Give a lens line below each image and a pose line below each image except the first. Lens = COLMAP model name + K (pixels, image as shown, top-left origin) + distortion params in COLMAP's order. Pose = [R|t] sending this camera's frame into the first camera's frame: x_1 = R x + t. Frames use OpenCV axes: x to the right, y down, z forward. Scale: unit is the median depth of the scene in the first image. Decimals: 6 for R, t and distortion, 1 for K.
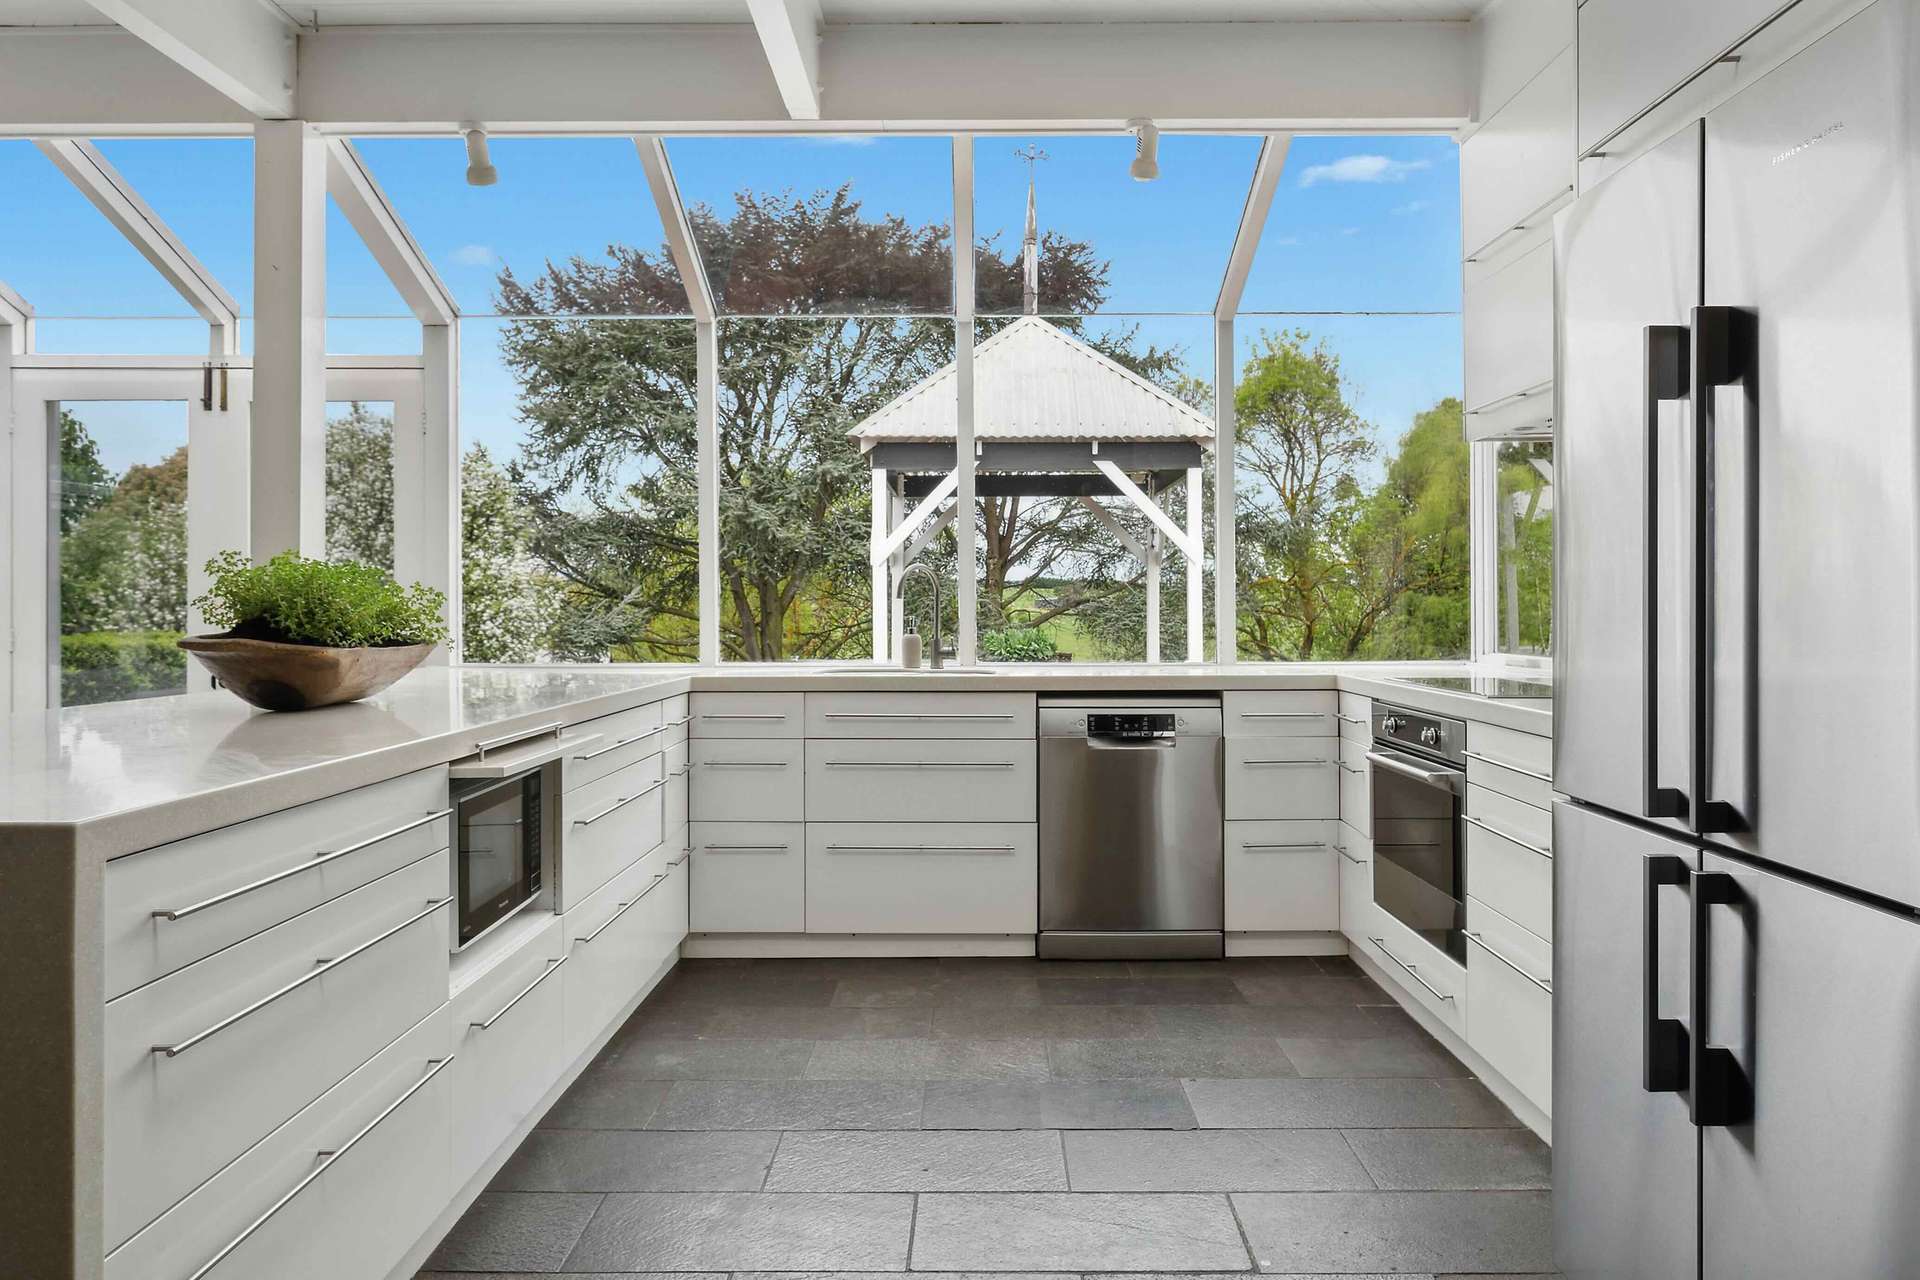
lens RADIAL K [[1346.4, 0, 920.6], [0, 1346.4, 596.9], [0, 0, 1]] dist [0.001641, 0.000891]
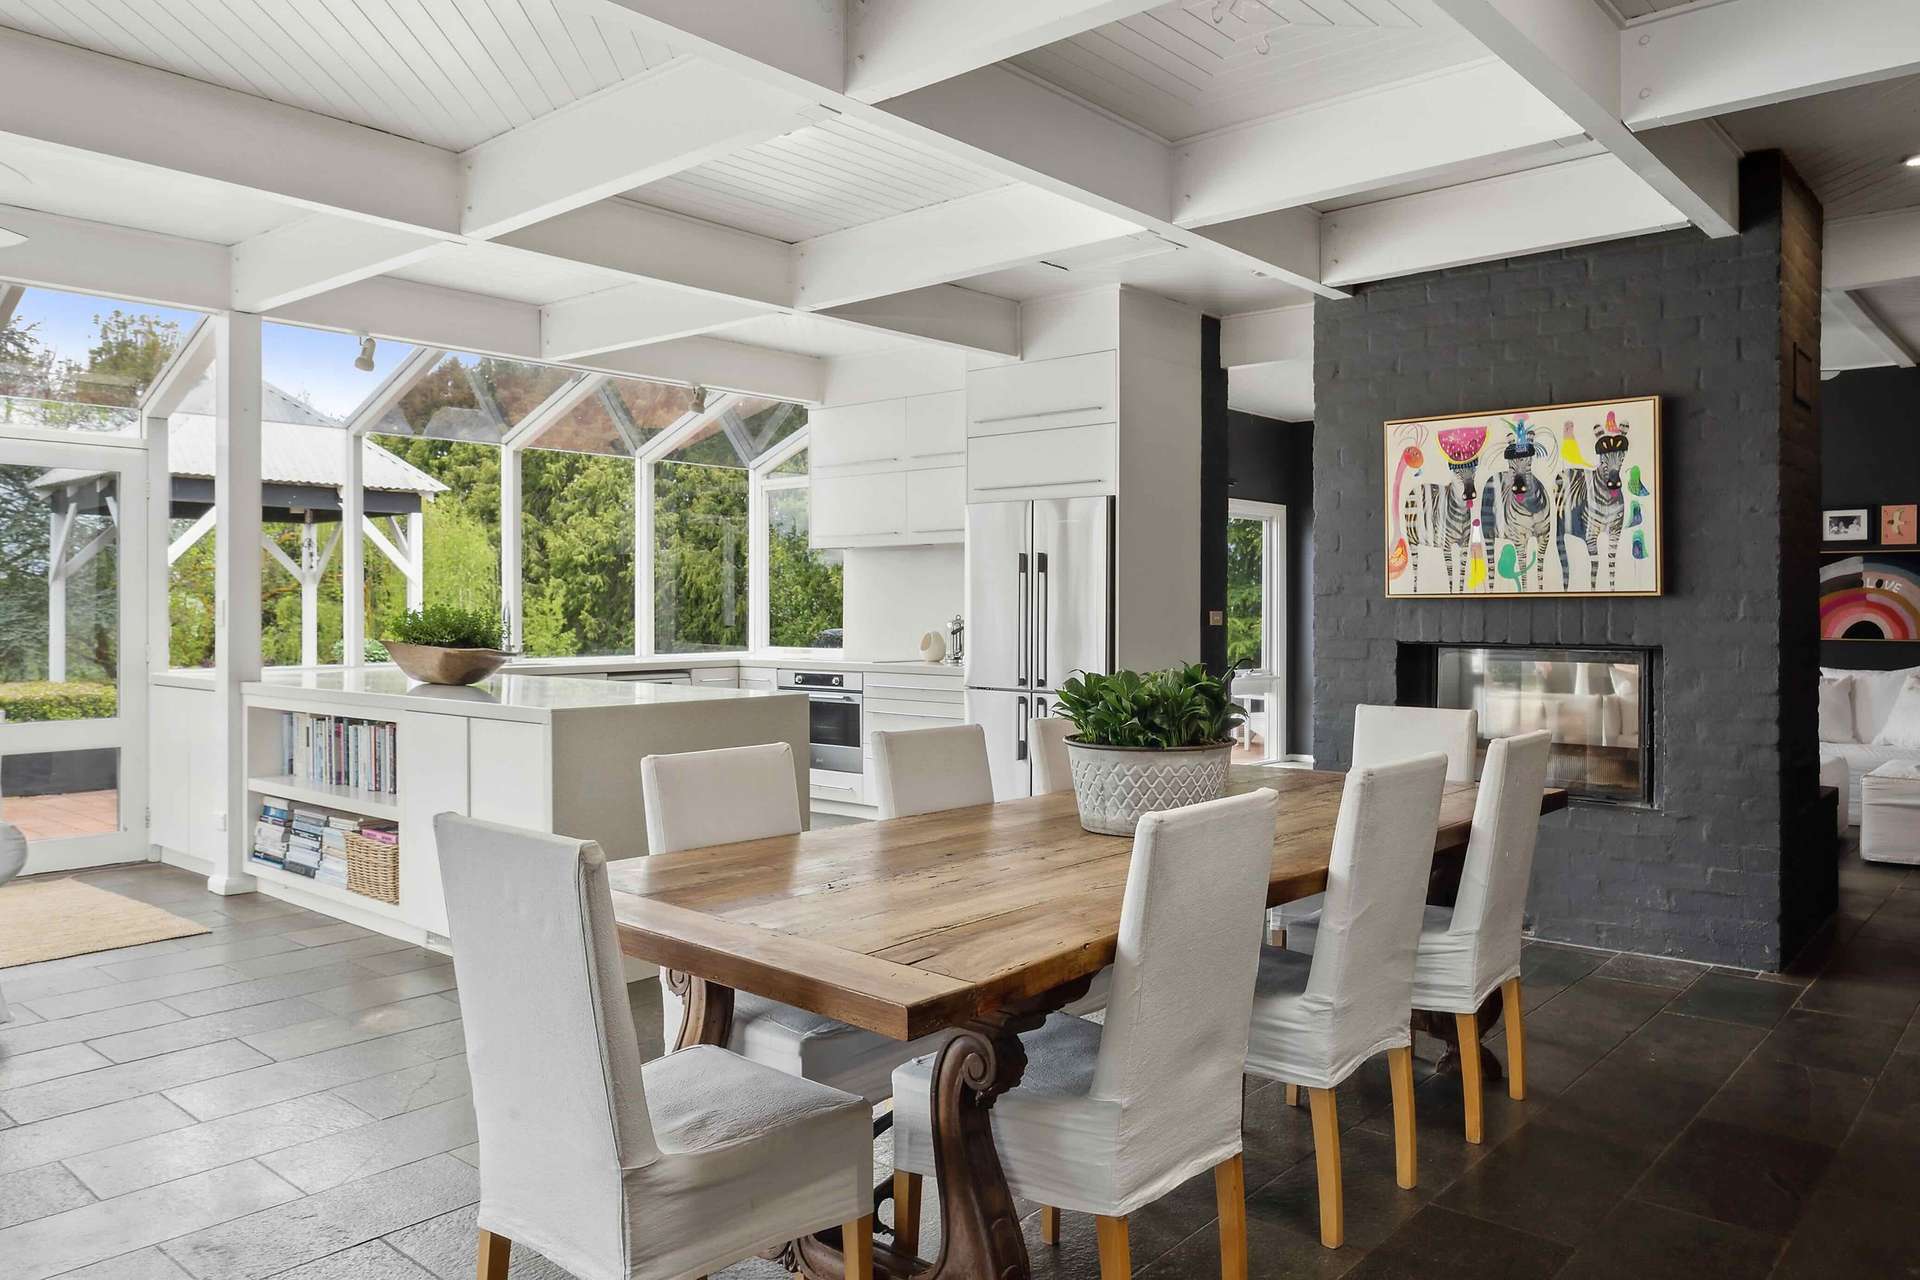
lens RADIAL K [[1346.4, 0, 960.5], [0, 1346.4, 630.7], [0, 0, 1]] dist [0.001641, 0.000891]
pose [[0.636643, -0.009302, 0.771103, -0.488759], [-0.008444, 0.999783, 0.019032, -0.011374], [-0.771113, -0.018627, 0.636426, -0.248766]]
